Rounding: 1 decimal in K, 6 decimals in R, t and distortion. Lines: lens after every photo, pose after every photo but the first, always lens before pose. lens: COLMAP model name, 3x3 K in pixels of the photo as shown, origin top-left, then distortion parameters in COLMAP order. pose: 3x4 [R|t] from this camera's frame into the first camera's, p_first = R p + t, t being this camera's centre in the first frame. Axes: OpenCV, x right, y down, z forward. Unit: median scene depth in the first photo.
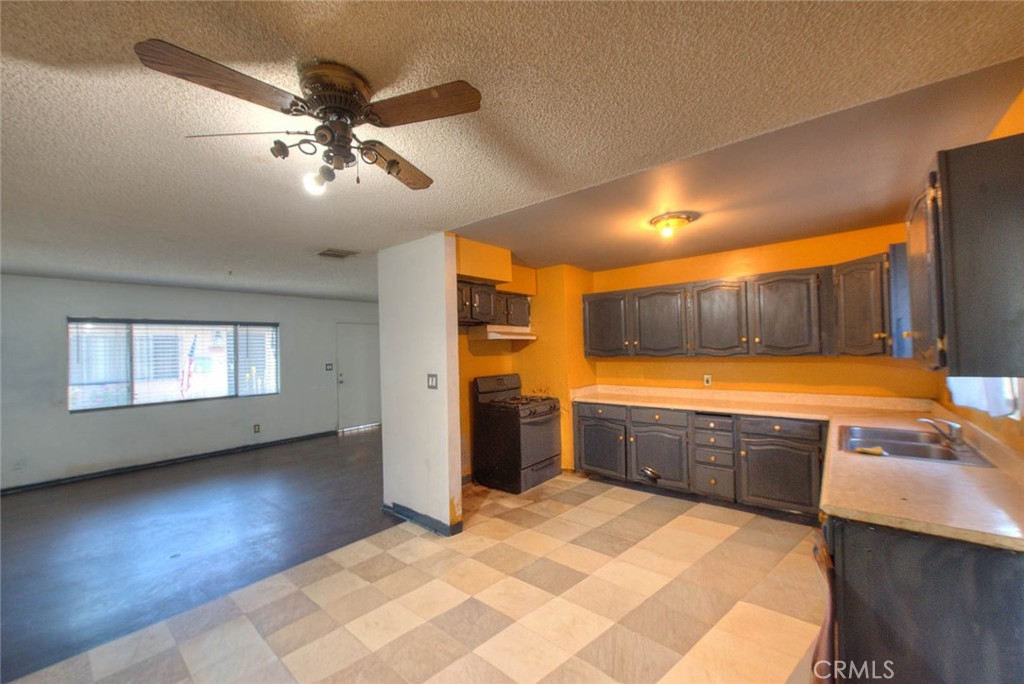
lens RADIAL K [[402.0, 0, 508.4], [0, 402.0, 346.2], [0, 0, 1]] dist [0.000758, 0.000153]
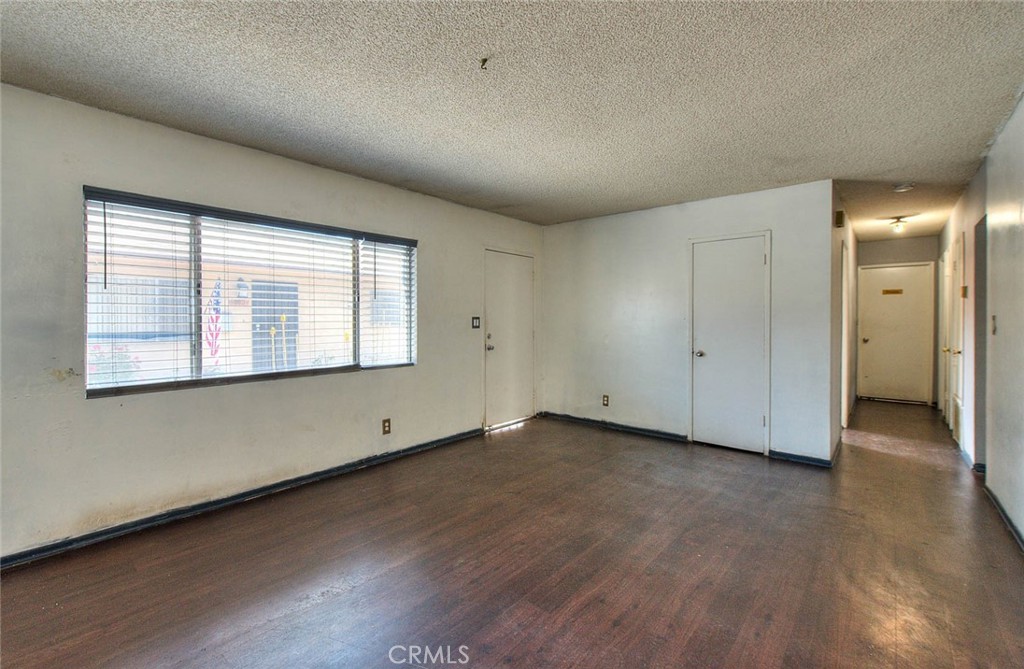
lens RADIAL K [[438.6, 0, 470.3], [0, 438.6, 325.5], [0, 0, 1]] dist [-0.000694, -0.000113]
pose [[0.998267, 0.019030, -0.055688, -0.491746], [-0.018154, 0.999704, 0.016185, 0.054362], [0.055980, -0.015146, 0.998317, 0.410818]]
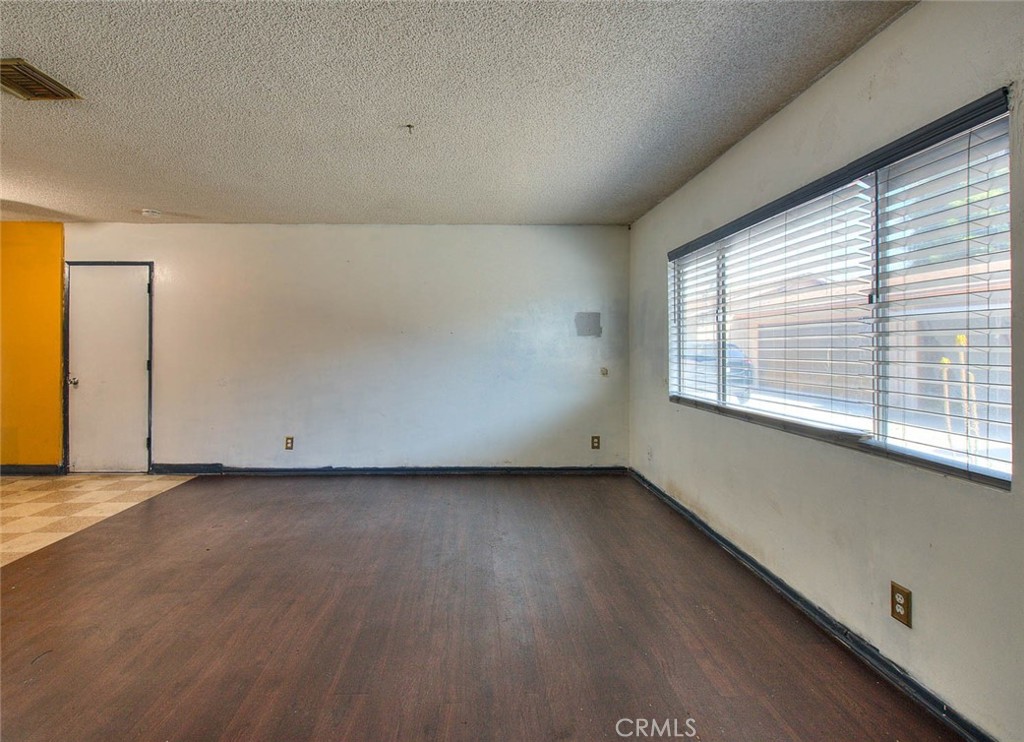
lens RADIAL K [[469.0, 0, 488.3], [0, 469.0, 346.6], [0, 0, 1]] dist [-0.002013, -0.000755]
pose [[-0.743012, 0.020916, -0.668952, -0.283537], [0.019561, 0.999763, 0.009533, 0.052522], [0.668993, -0.006002, -0.743245, 1.070372]]
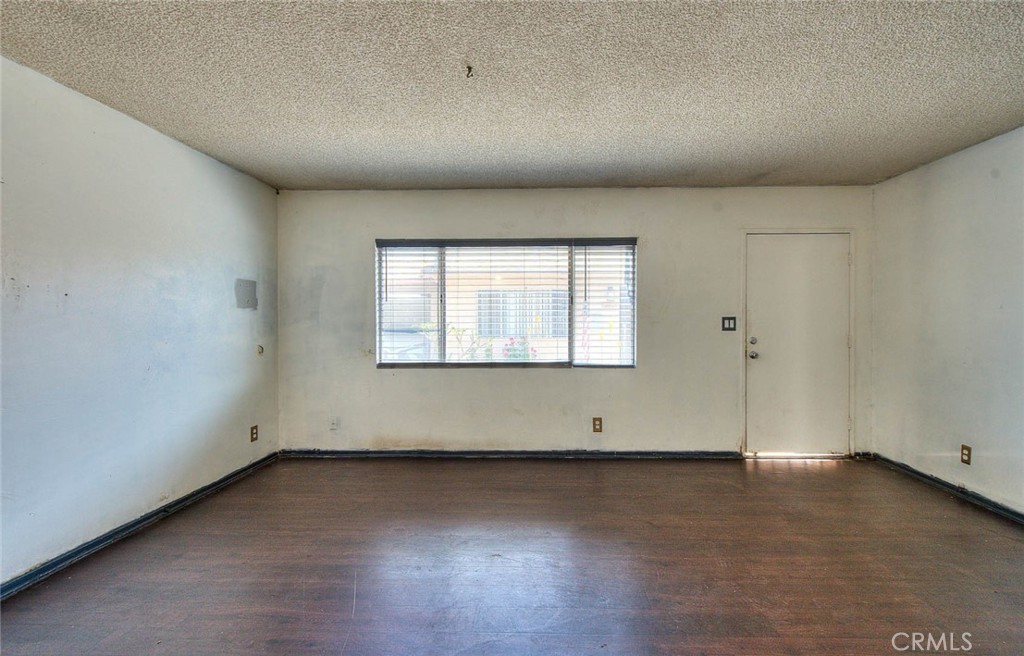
lens RADIAL K [[426.3, 0, 541.3], [0, 426.3, 325.5], [0, 0, 1]] dist [-0.000798, -0.000348]
pose [[0.635188, 0.029463, -0.771795, -0.218629], [-0.010095, 0.999503, 0.029848, 0.048051], [0.772292, -0.011168, 0.635170, 0.569554]]
